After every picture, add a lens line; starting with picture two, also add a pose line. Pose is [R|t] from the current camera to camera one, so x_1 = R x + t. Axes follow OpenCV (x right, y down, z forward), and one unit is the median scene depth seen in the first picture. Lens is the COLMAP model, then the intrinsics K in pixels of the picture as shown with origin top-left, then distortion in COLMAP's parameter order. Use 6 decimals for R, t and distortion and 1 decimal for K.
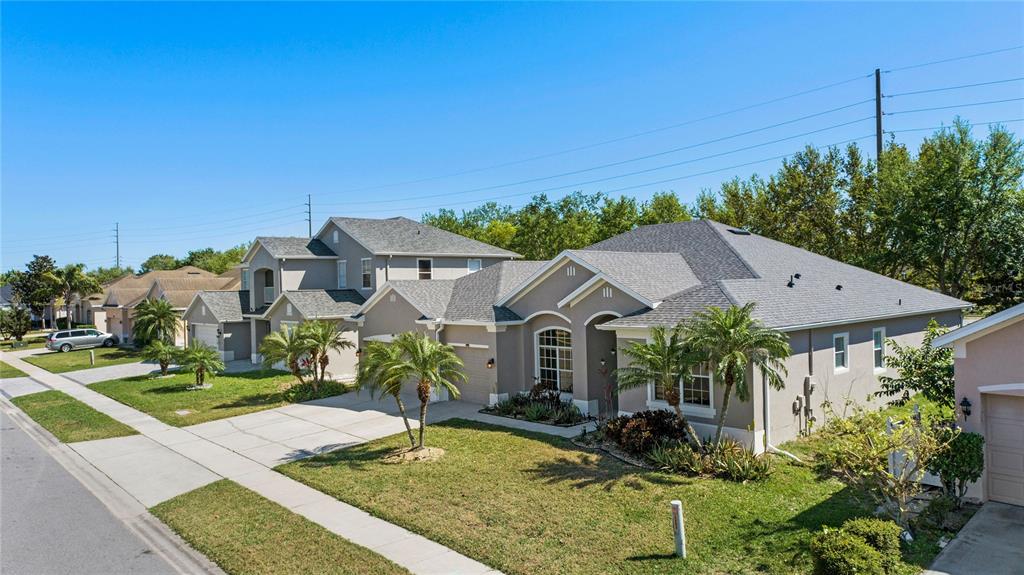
lens RADIAL K [[689.4, 0, 512.0], [0, 689.4, 287.5], [0, 0, 1]] dist [0.005463, 0.003993]
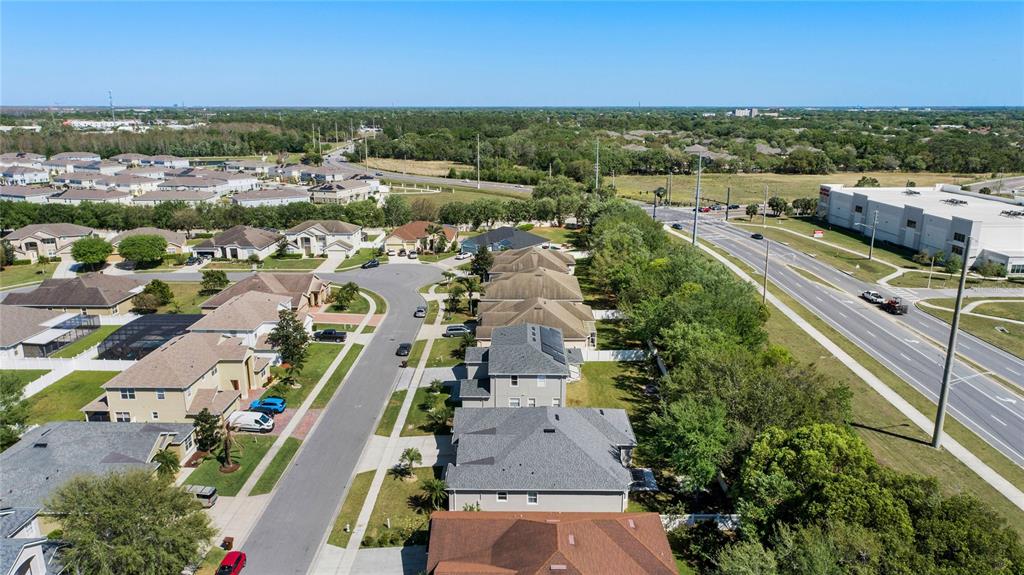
lens RADIAL K [[689.4, 0, 512.0], [0, 689.4, 287.5], [0, 0, 1]] dist [0.005463, 0.003993]
pose [[0.732733, 0.191724, -0.652951, 2.207010], [-0.018347, 0.964710, 0.262676, -1.553301], [0.680269, -0.180491, 0.710392, -1.033479]]
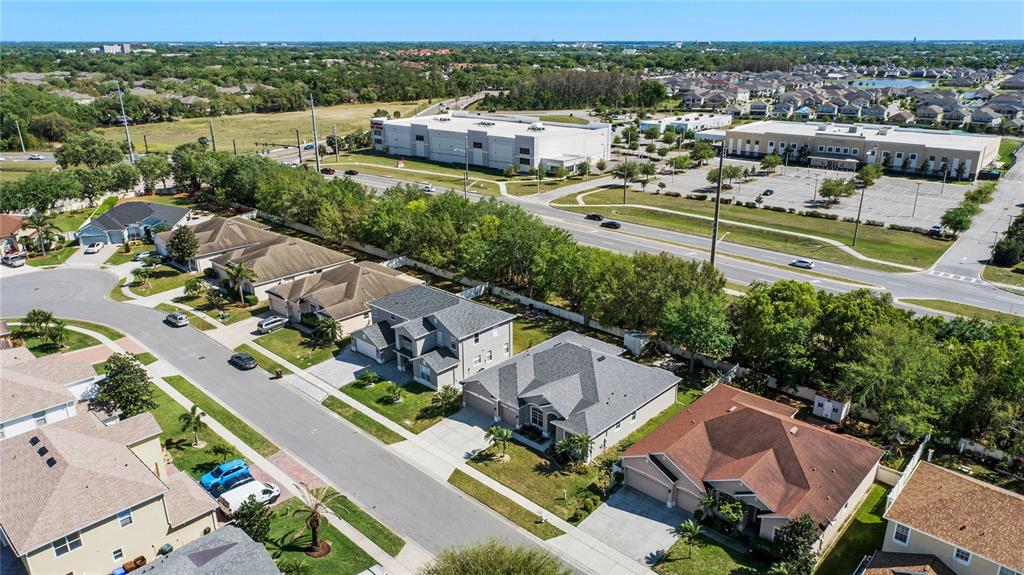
lens RADIAL K [[689.4, 0, 512.0], [0, 689.4, 287.5], [0, 0, 1]] dist [0.005463, 0.003993]
pose [[0.996816, -0.010390, 0.079053, -0.307804], [-0.016310, 0.943939, 0.329717, -1.547830], [-0.078046, -0.329956, 0.940764, -1.852907]]
